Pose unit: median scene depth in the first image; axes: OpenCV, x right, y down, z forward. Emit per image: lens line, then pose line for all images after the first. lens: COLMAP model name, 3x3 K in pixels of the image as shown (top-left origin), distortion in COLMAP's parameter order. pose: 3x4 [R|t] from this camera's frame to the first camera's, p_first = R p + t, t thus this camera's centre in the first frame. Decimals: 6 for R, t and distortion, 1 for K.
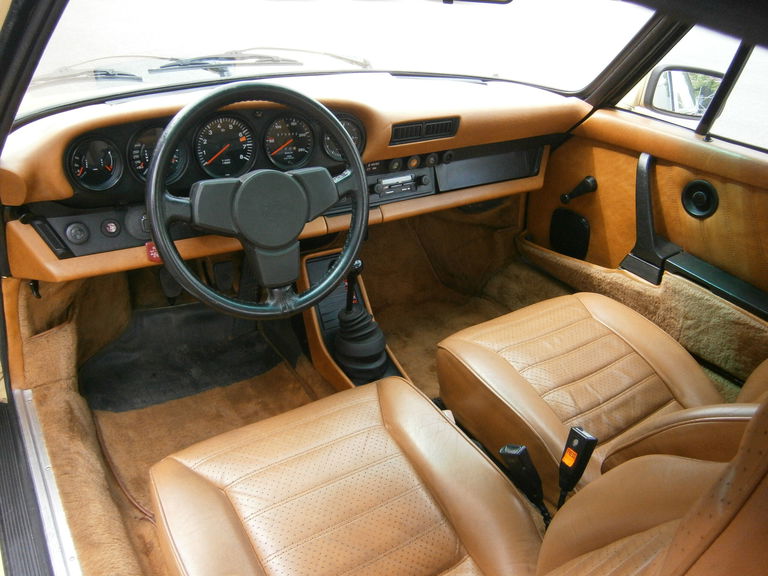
lens RADIAL K [[606.3, 0, 378.4], [0, 606.3, 289.5], [0, 0, 1]] dist [-0.075109, 0.049136]
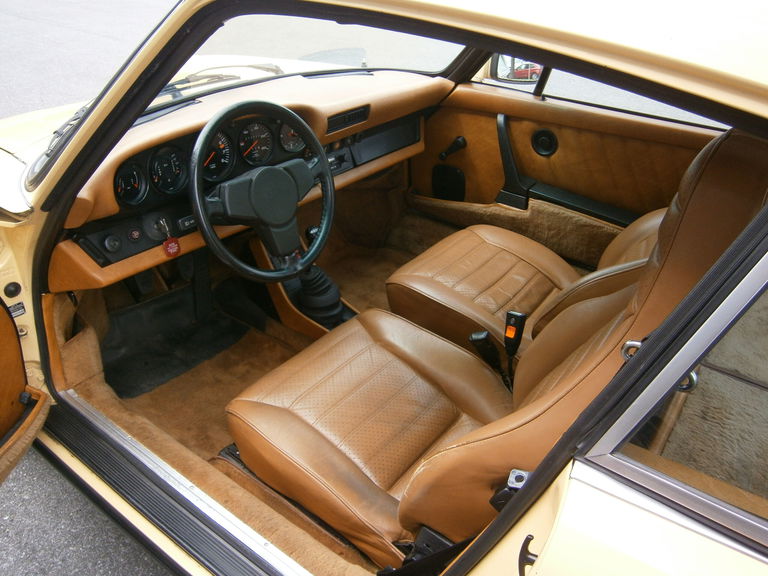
lens RADIAL K [[606.3, 0, 378.7], [0, 606.3, 293.4], [0, 0, 1]] dist [-0.075109, 0.049136]
pose [[0.942929, -0.204155, 0.263070, -0.249781], [0.191353, 0.978751, 0.073687, 0.014133], [-0.272523, -0.019142, 0.961959, -0.230959]]
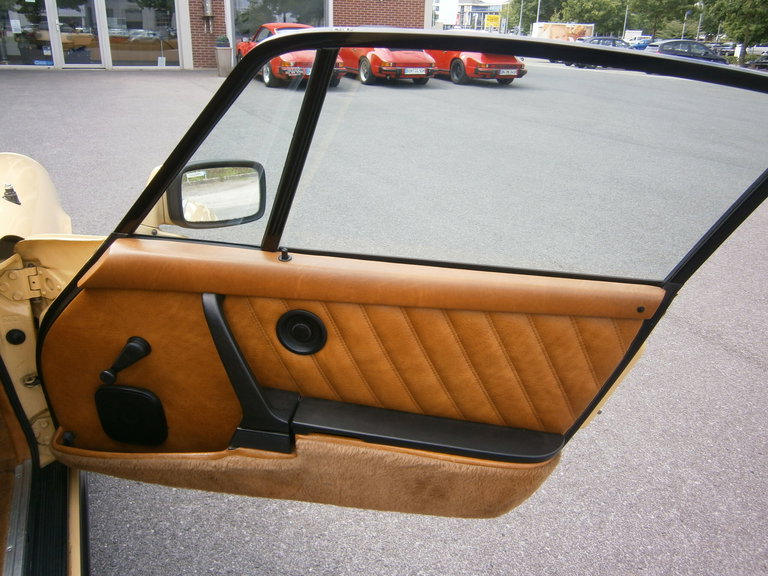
lens RADIAL K [[606.3, 0, 380.9], [0, 606.3, 279.5], [0, 0, 1]] dist [-0.075109, 0.049136]
pose [[0.644095, -0.324461, 0.692724, 0.100920], [0.371560, 0.924282, 0.087441, -0.232264], [-0.668643, 0.201068, 0.715882, 0.370338]]
